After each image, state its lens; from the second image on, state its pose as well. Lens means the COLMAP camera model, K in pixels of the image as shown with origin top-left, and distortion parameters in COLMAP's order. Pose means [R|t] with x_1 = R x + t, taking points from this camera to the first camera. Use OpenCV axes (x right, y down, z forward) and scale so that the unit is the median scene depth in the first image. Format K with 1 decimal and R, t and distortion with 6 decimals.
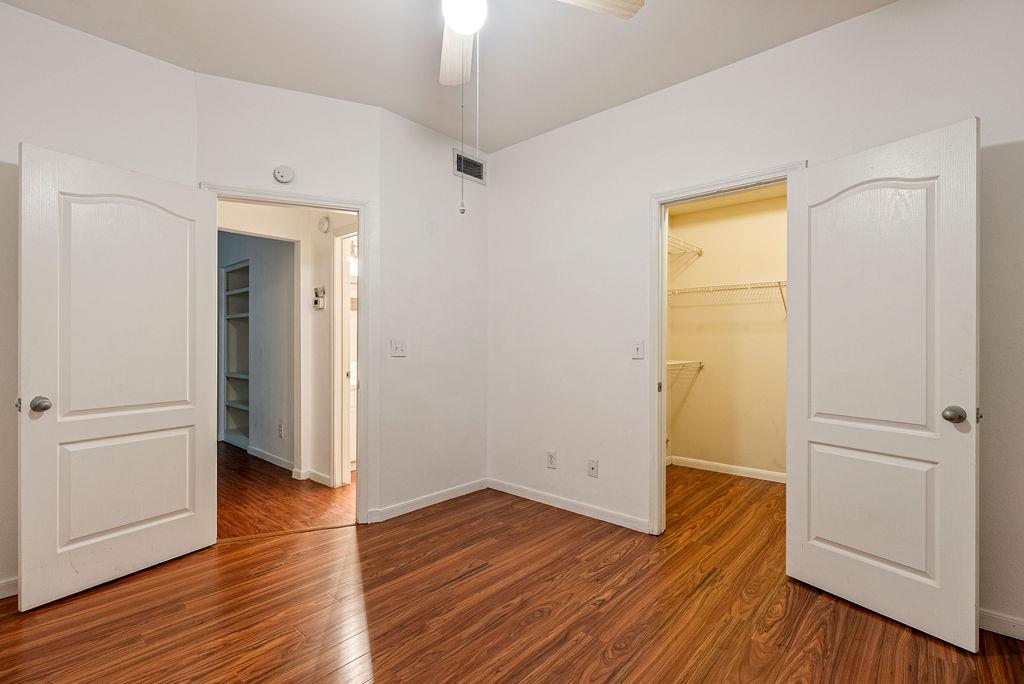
lens RADIAL K [[472.8, 0, 512.0], [0, 472.8, 342.0], [0, 0, 1]] dist [0.000595, 0.000112]
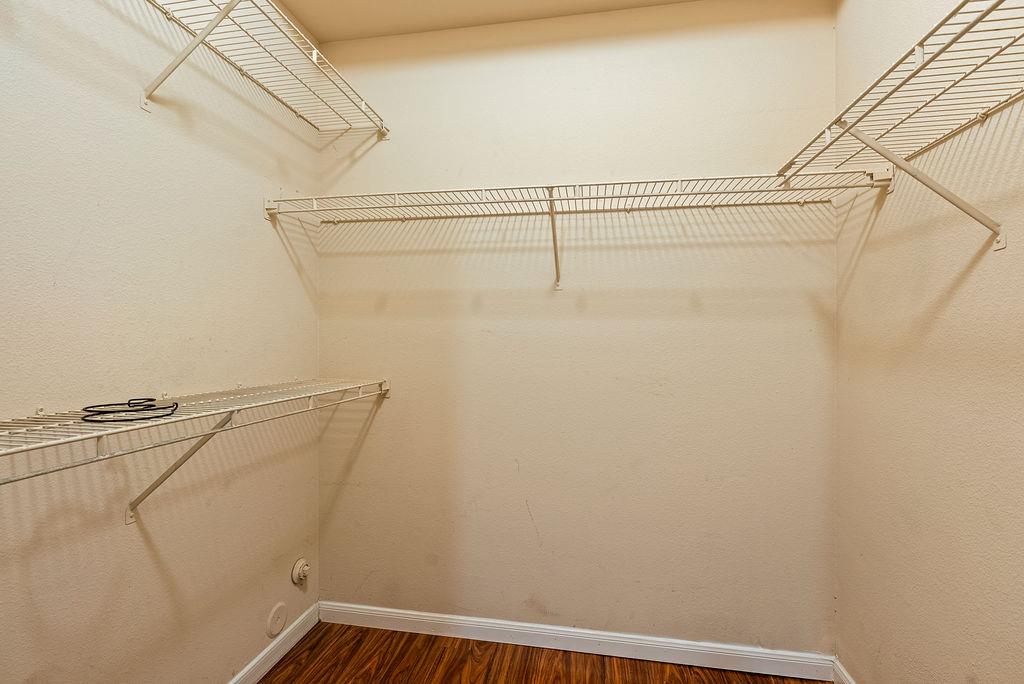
lens RADIAL K [[472.8, 0, 512.0], [0, 472.8, 342.0], [0, 0, 1]] dist [0.000595, 0.000112]
pose [[0.850196, -0.002586, 0.526460, 0.272921], [-0.000694, 0.999982, 0.006033, 0.002540], [-0.526466, -0.005495, 0.850178, 0.569043]]
